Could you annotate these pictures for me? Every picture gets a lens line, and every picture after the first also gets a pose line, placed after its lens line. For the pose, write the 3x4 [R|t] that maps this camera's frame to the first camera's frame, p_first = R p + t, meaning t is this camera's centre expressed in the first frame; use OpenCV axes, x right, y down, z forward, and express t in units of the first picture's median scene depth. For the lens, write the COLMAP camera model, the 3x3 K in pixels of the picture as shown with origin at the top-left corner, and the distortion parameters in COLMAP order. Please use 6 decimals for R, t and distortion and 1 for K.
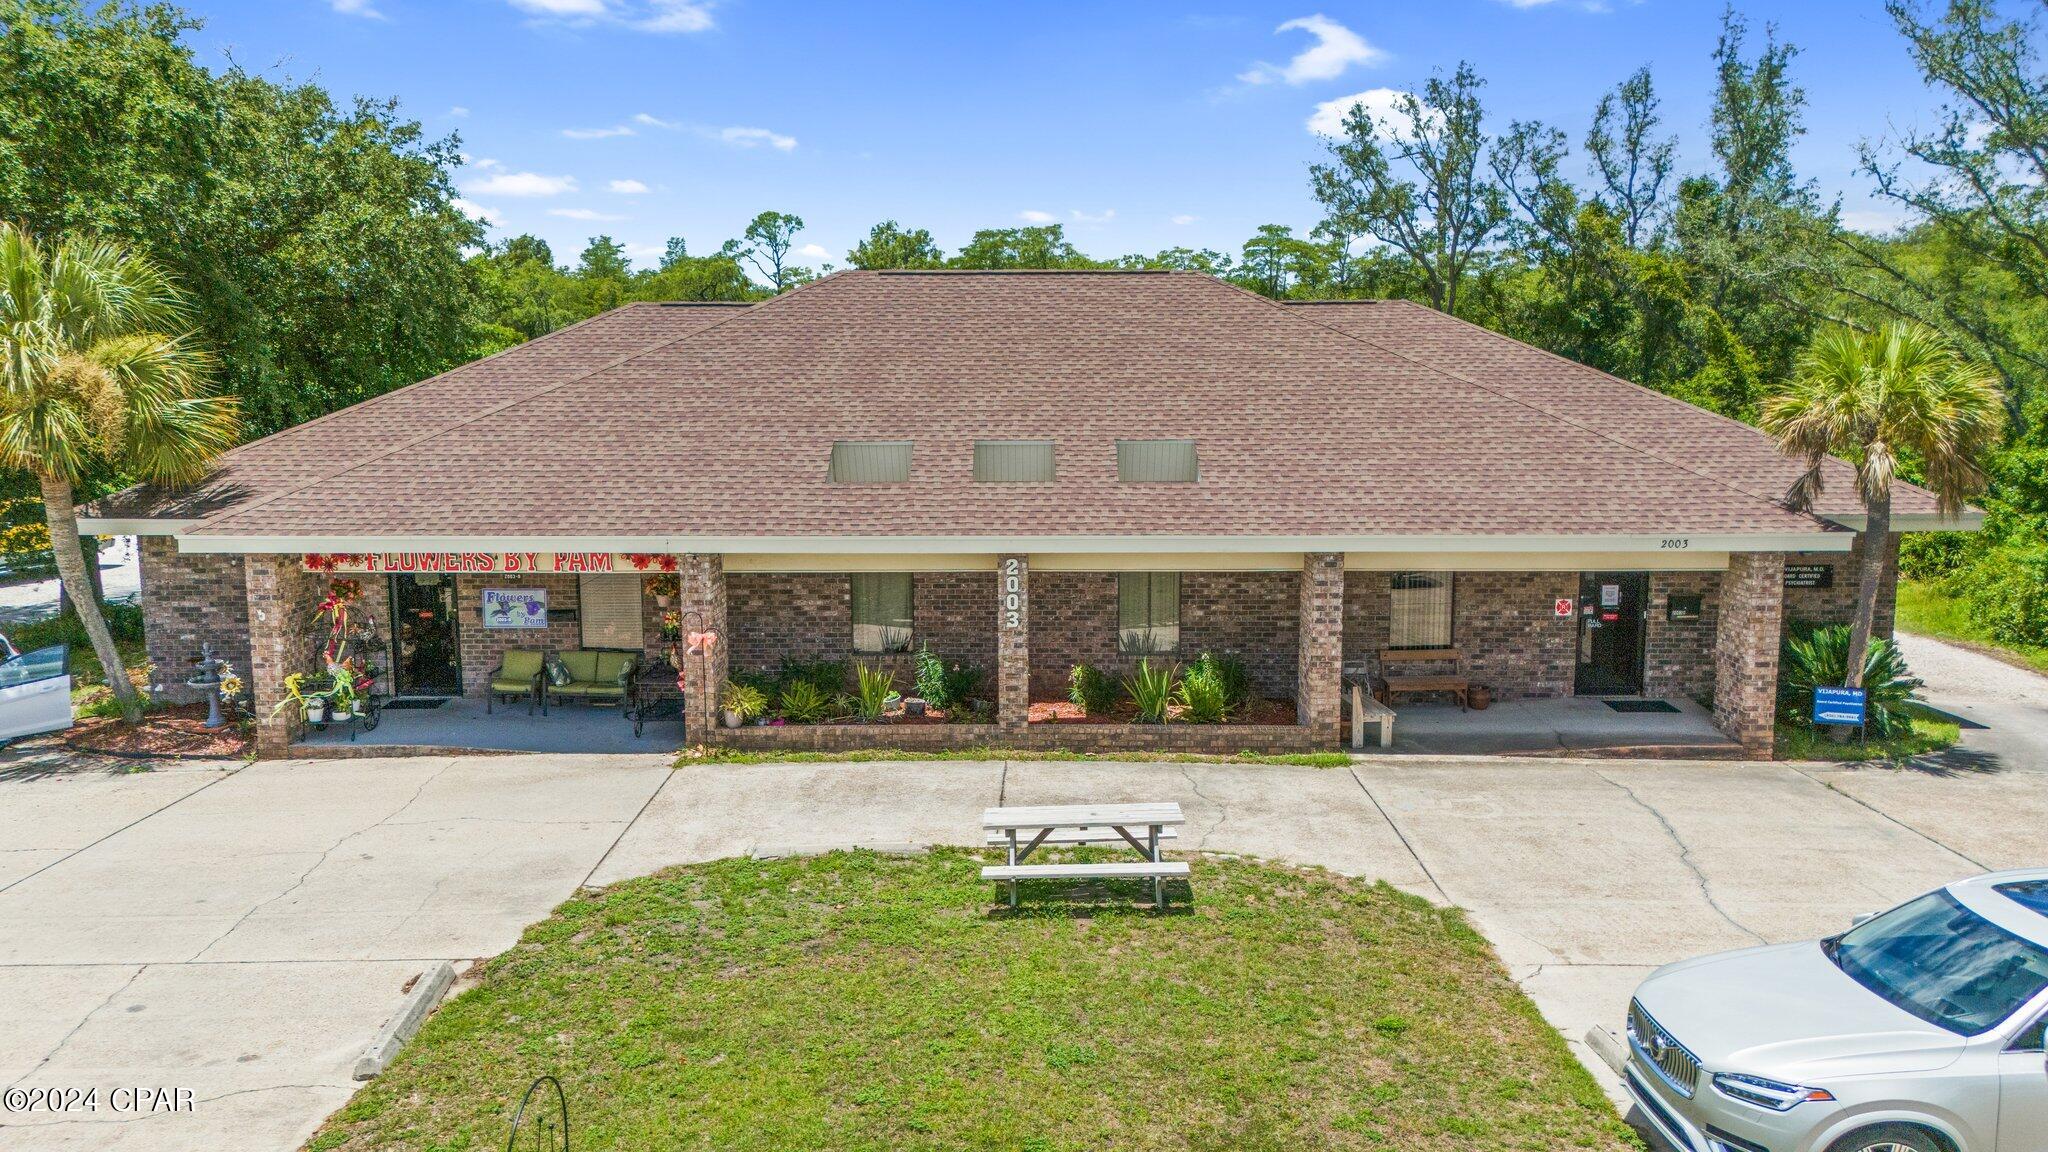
lens RADIAL K [[1531.5, 0, 1068.3], [0, 1531.5, 570.5], [0, 0, 1]] dist [0.053080, -0.062541]
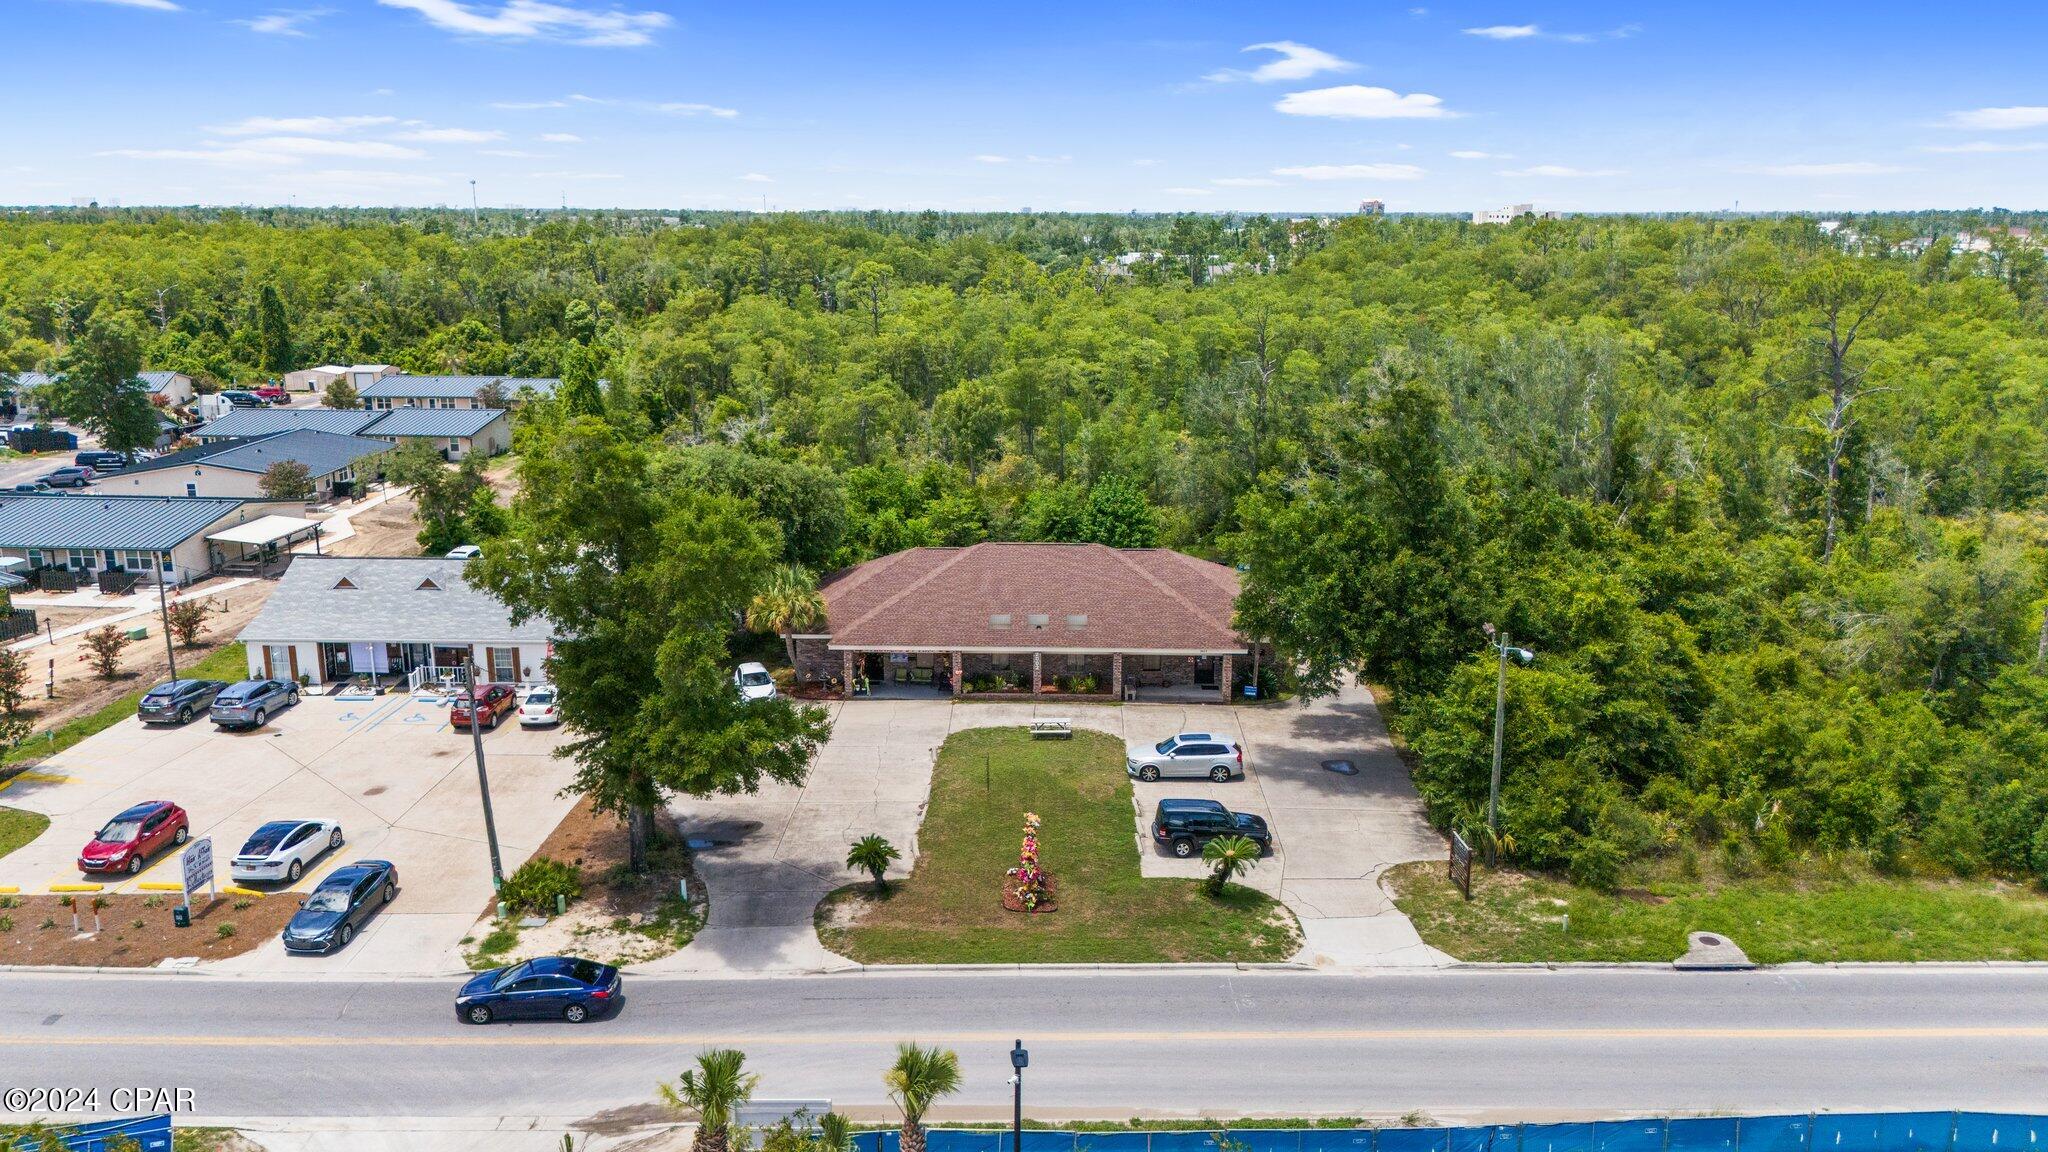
lens RADIAL K [[1531.5, 0, 1068.3], [0, 1531.5, 570.5], [0, 0, 1]] dist [0.053080, -0.062541]
pose [[0.999878, 0.007889, -0.013451, 0.095319], [-0.006635, 0.995843, 0.090848, -0.577586], [0.014112, -0.090748, 0.995774, -2.903886]]
